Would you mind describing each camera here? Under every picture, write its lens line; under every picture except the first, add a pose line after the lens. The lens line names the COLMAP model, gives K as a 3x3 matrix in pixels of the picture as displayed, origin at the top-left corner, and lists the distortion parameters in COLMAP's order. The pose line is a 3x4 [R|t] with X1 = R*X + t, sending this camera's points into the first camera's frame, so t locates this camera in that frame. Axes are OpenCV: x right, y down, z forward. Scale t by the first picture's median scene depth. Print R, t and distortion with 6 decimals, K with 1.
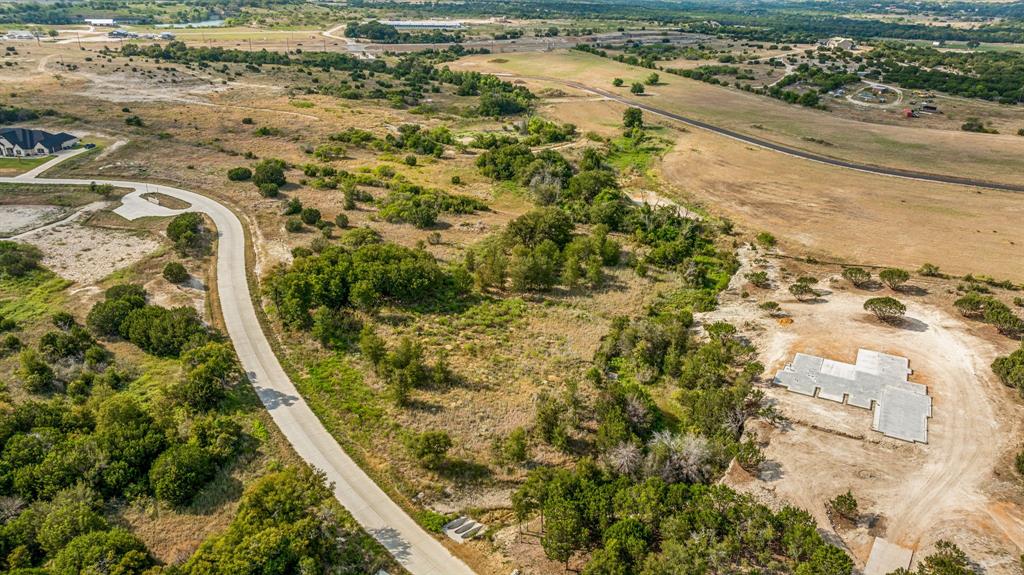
lens RADIAL K [[719.8, 0, 512.0], [0, 719.8, 287.5], [0, 0, 1]] dist [-0.020267, 0.003807]
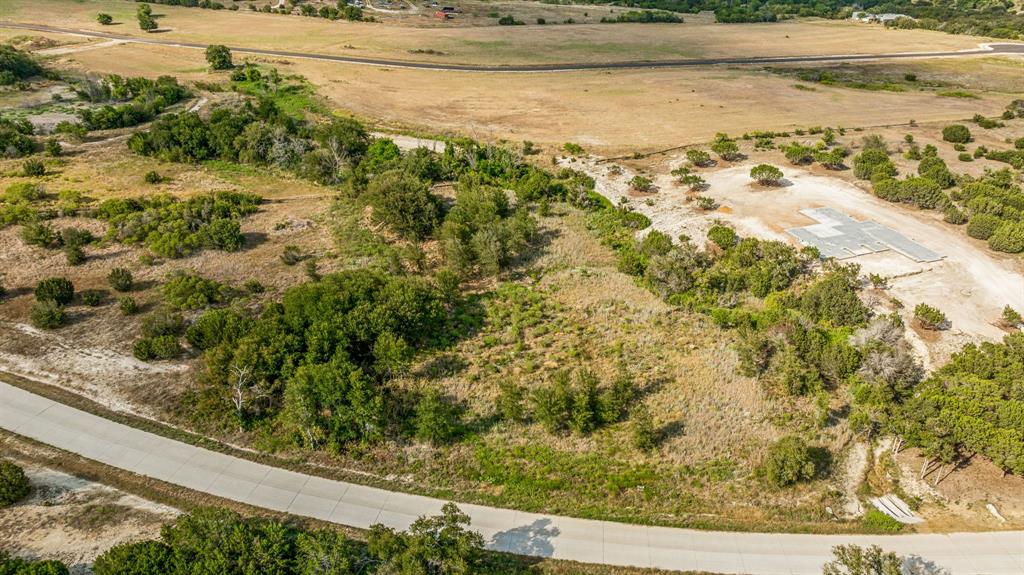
lens RADIAL K [[733.0, 0, 512.0], [0, 733.0, 287.5], [0, 0, 1]] dist [-0.054612, 0.062292]
pose [[0.647658, -0.352812, 0.675324, -0.695941], [0.286788, 0.934031, 0.212929, -0.194995], [-0.705898, 0.055770, 0.706115, 0.540778]]
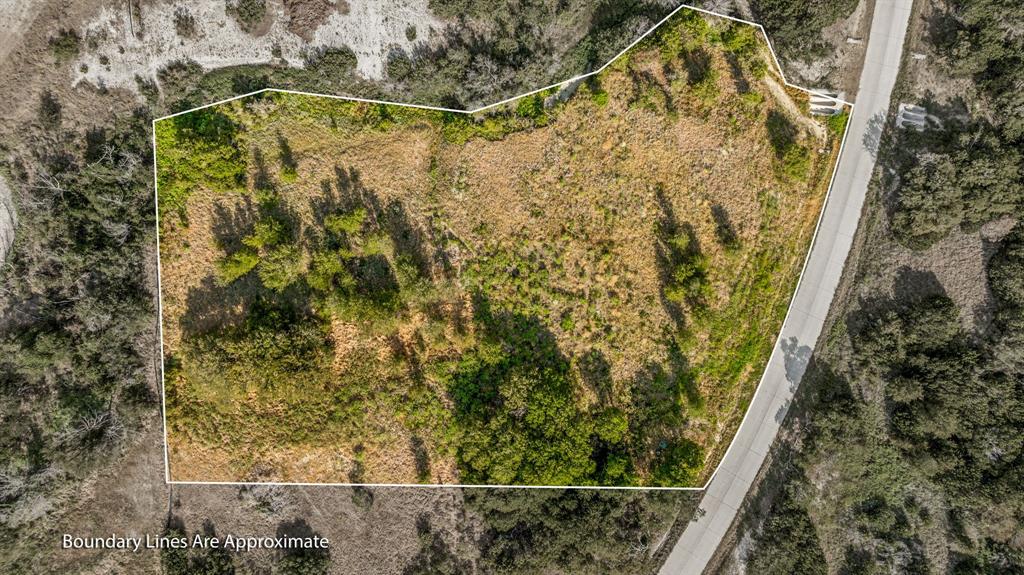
lens RADIAL K [[733.0, 0, 512.0], [0, 733.0, 287.5], [0, 0, 1]] dist [-0.054612, 0.062292]
pose [[-0.535950, -0.843642, -0.032025, -0.002879], [0.306309, -0.229660, 0.923813, -0.868488], [-0.786723, 0.485308, 0.381501, 0.873298]]
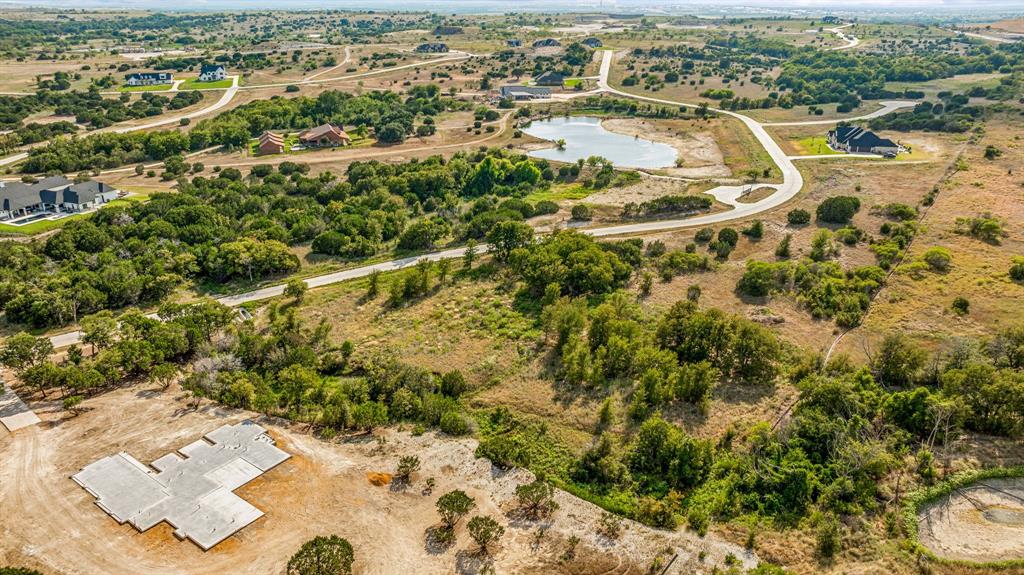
lens RADIAL K [[733.0, 0, 512.0], [0, 733.0, 287.5], [0, 0, 1]] dist [-0.054612, 0.062292]
pose [[-0.156910, 0.359271, -0.919948, 1.083551], [-0.382995, 0.836456, 0.391990, -0.490468], [0.910326, 0.413842, 0.006350, 1.215810]]
